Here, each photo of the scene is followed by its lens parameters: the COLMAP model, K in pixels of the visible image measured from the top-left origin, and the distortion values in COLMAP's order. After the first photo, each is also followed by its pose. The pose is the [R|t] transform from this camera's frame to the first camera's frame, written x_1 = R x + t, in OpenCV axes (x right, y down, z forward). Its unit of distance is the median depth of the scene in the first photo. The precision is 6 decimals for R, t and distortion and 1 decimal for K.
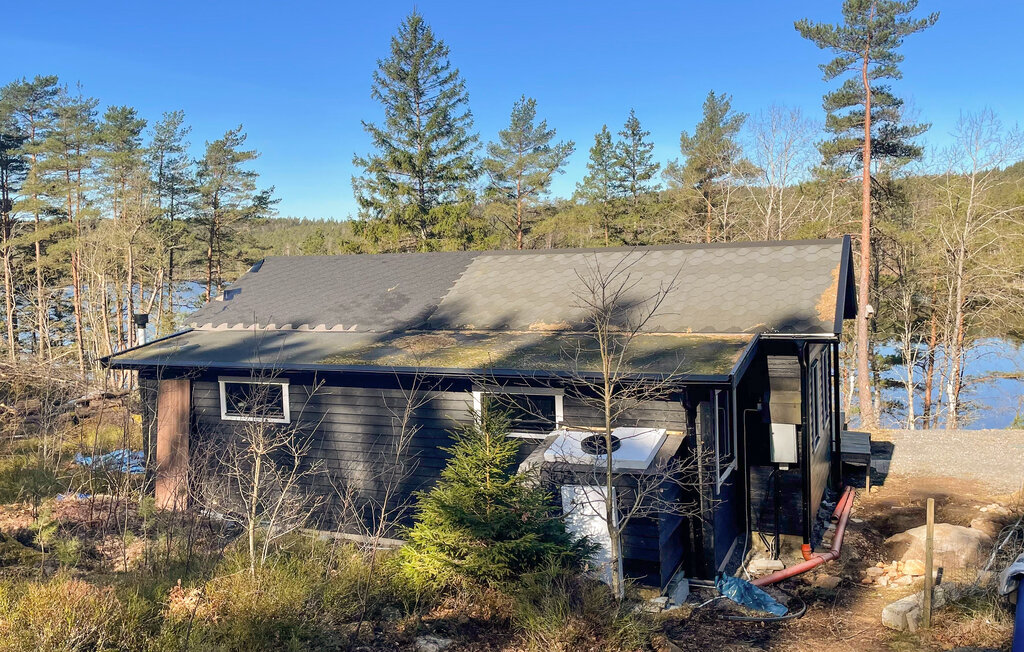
lens RADIAL K [[1052.0, 0, 511.4], [0, 1052.0, 356.1], [0, 0, 1]] dist [0.077198, -0.092084]
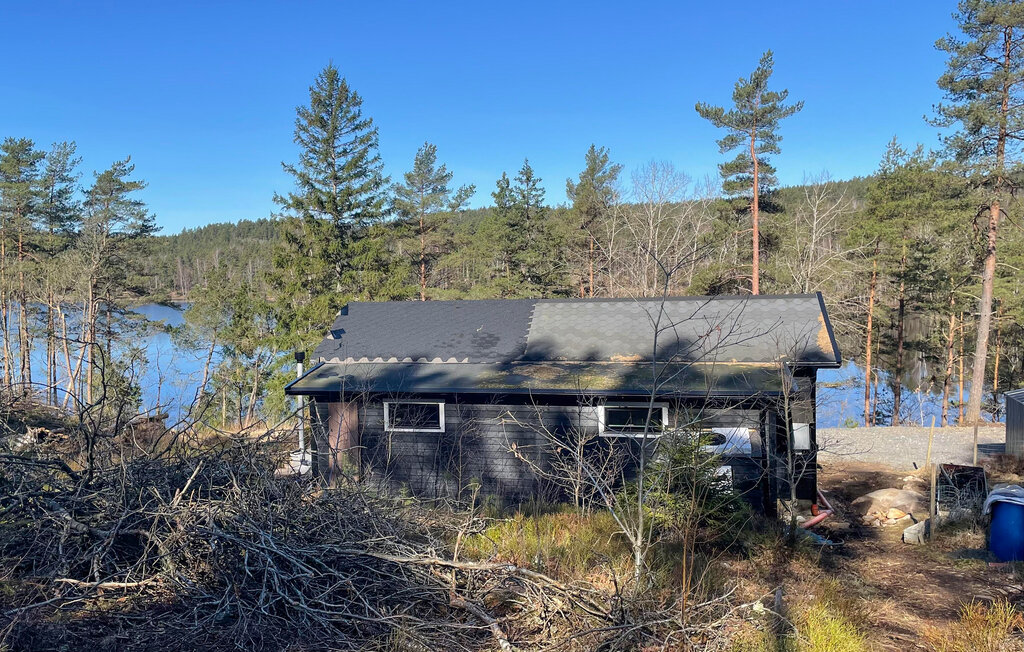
lens RADIAL K [[1052.0, 0, 511.4], [0, 1052.0, 356.1], [0, 0, 1]] dist [0.077198, -0.092084]
pose [[0.980799, -0.012838, 0.194599, -0.195905], [0.015858, 0.999777, -0.013966, -0.007030], [-0.194377, 0.016784, 0.980783, -0.171313]]
